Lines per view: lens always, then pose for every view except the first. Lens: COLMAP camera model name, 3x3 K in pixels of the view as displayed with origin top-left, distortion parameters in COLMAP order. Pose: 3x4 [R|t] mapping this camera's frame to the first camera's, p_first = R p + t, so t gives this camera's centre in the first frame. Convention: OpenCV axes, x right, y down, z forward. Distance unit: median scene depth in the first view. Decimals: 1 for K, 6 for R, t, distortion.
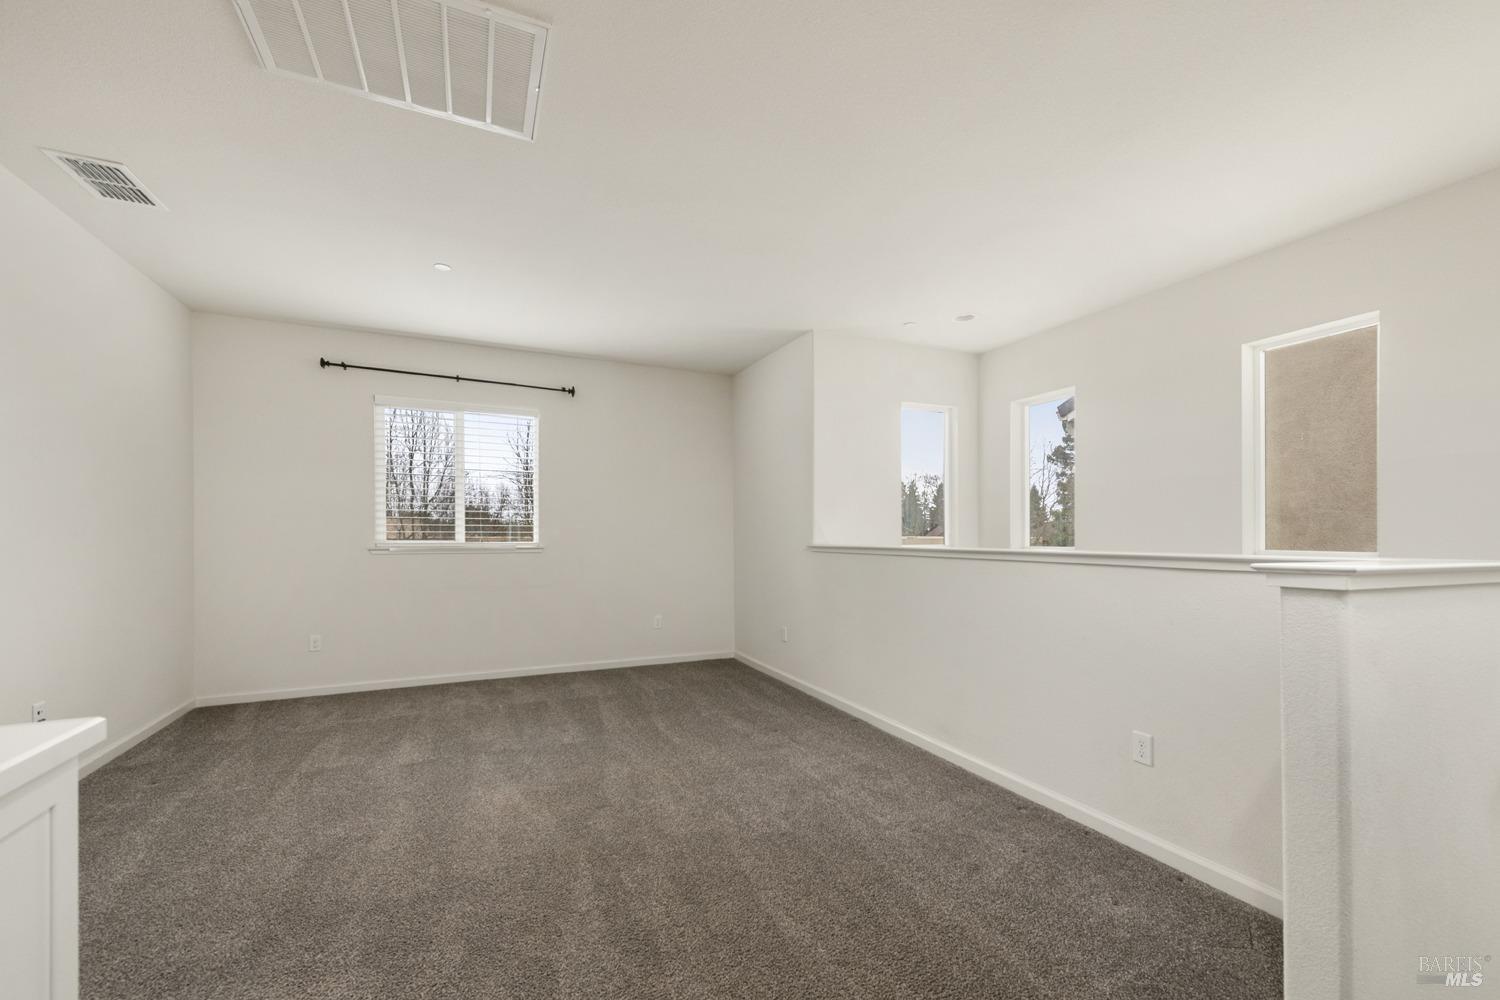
lens RADIAL K [[604.5, 0, 780.4], [0, 604.5, 530.0], [0, 0, 1]] dist [0.007792, -0.003510]
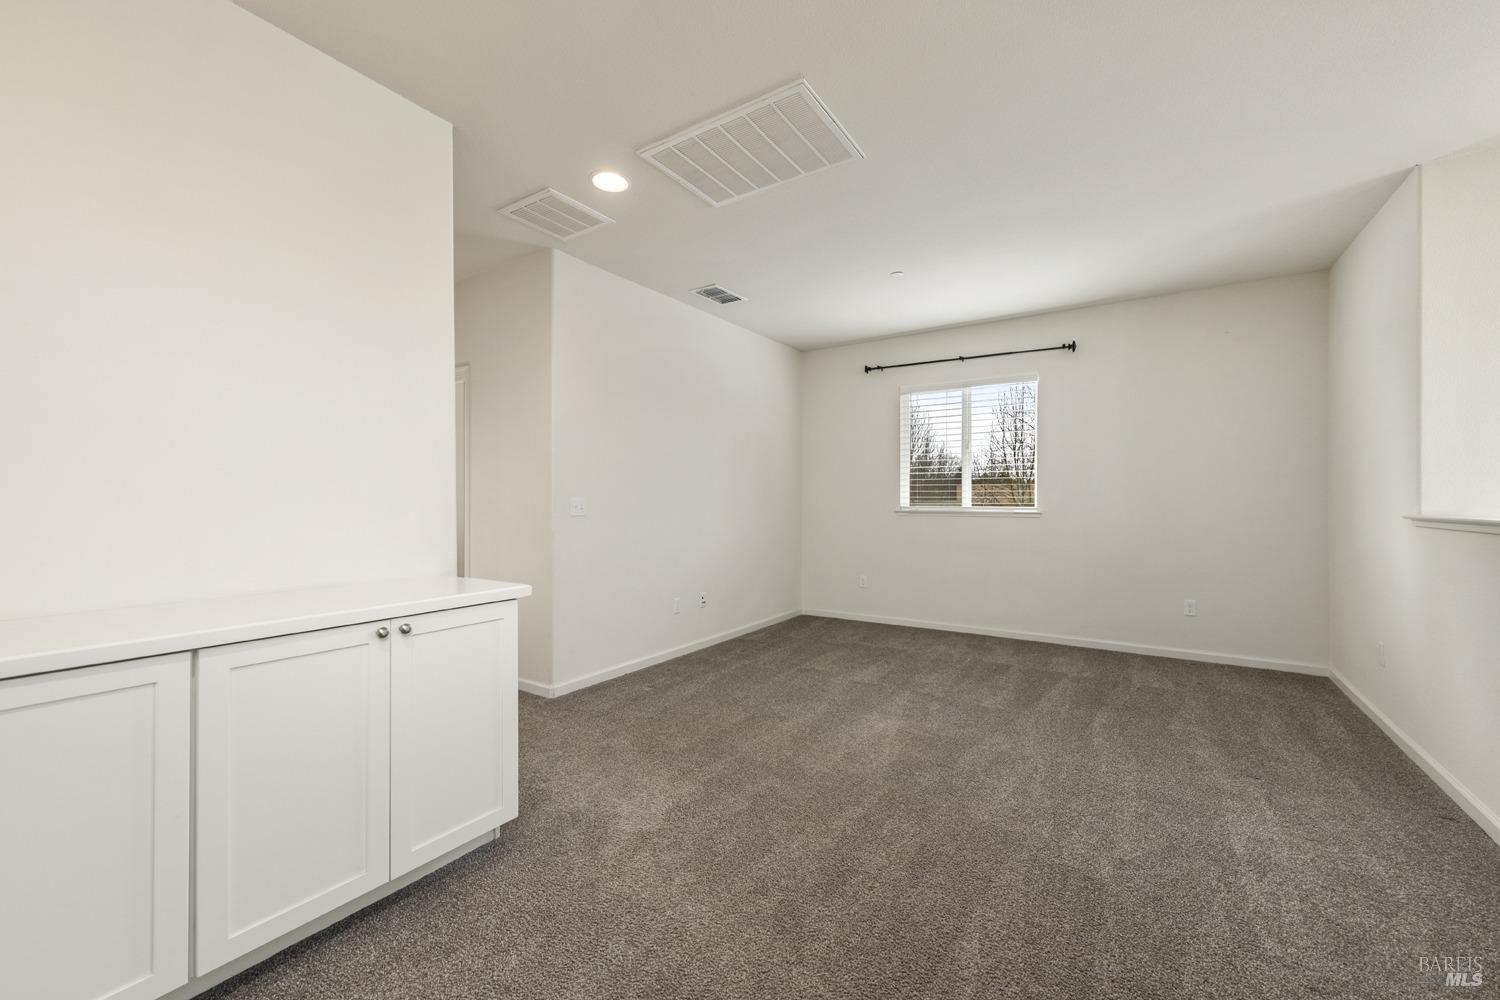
lens RADIAL K [[604.5, 0, 761.1], [0, 604.5, 498.7], [0, 0, 1]] dist [0.007792, -0.003510]
pose [[0.524134, -0.002712, -0.851631, 0.294690], [0.010235, 0.999943, 0.003115, -0.001877], [0.851574, -0.010349, 0.524132, 0.142358]]
